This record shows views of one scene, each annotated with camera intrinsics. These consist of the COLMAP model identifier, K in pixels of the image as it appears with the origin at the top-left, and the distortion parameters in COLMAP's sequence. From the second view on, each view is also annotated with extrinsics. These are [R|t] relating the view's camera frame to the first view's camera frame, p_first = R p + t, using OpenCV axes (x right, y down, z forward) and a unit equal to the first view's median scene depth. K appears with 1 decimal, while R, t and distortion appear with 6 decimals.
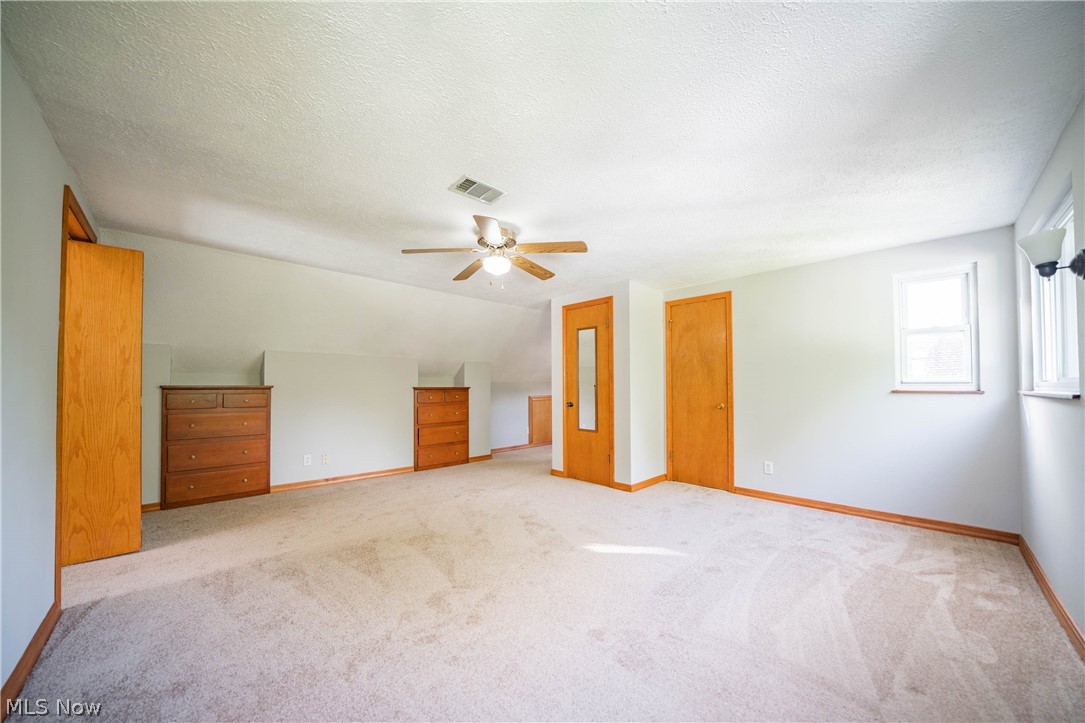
lens RADIAL K [[377.7, 0, 543.7], [0, 377.7, 378.4], [0, 0, 1]] dist [-0.010942, 0.000046]
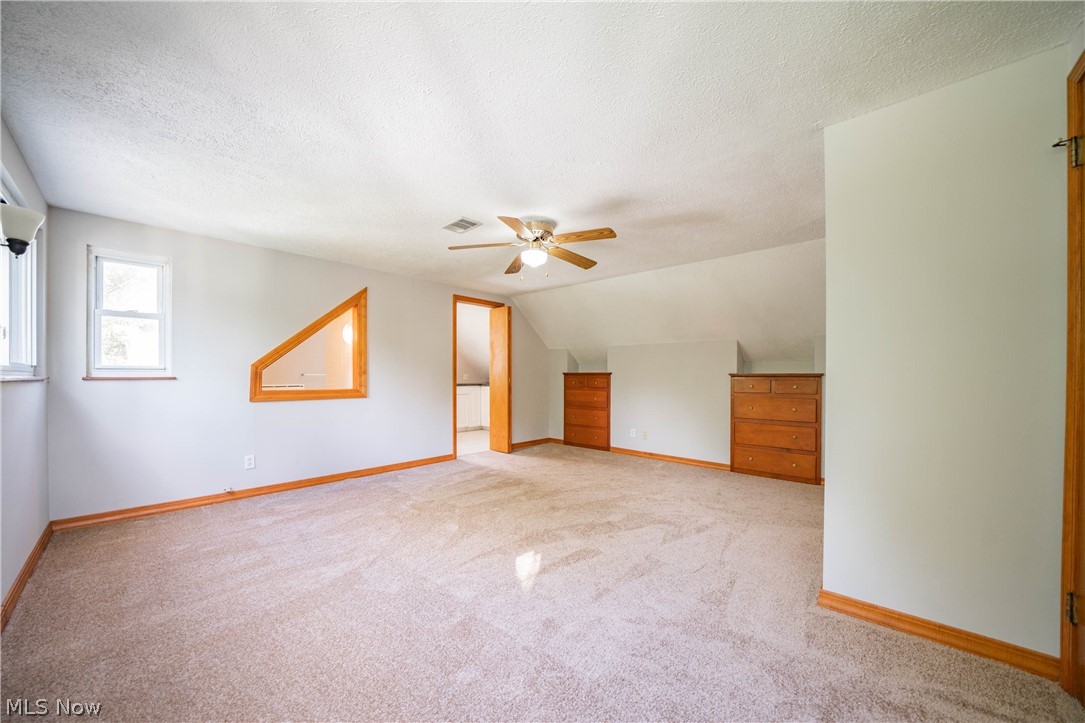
lens RADIAL K [[391.2, 0, 522.6], [0, 391.2, 376.0], [0, 0, 1]] dist [-0.021982, -0.000006]
pose [[0.033534, 0.003084, -0.999433, 0.679605], [0.021083, 0.999771, 0.003792, 0.020111], [0.999215, -0.021198, 0.033462, 0.641277]]
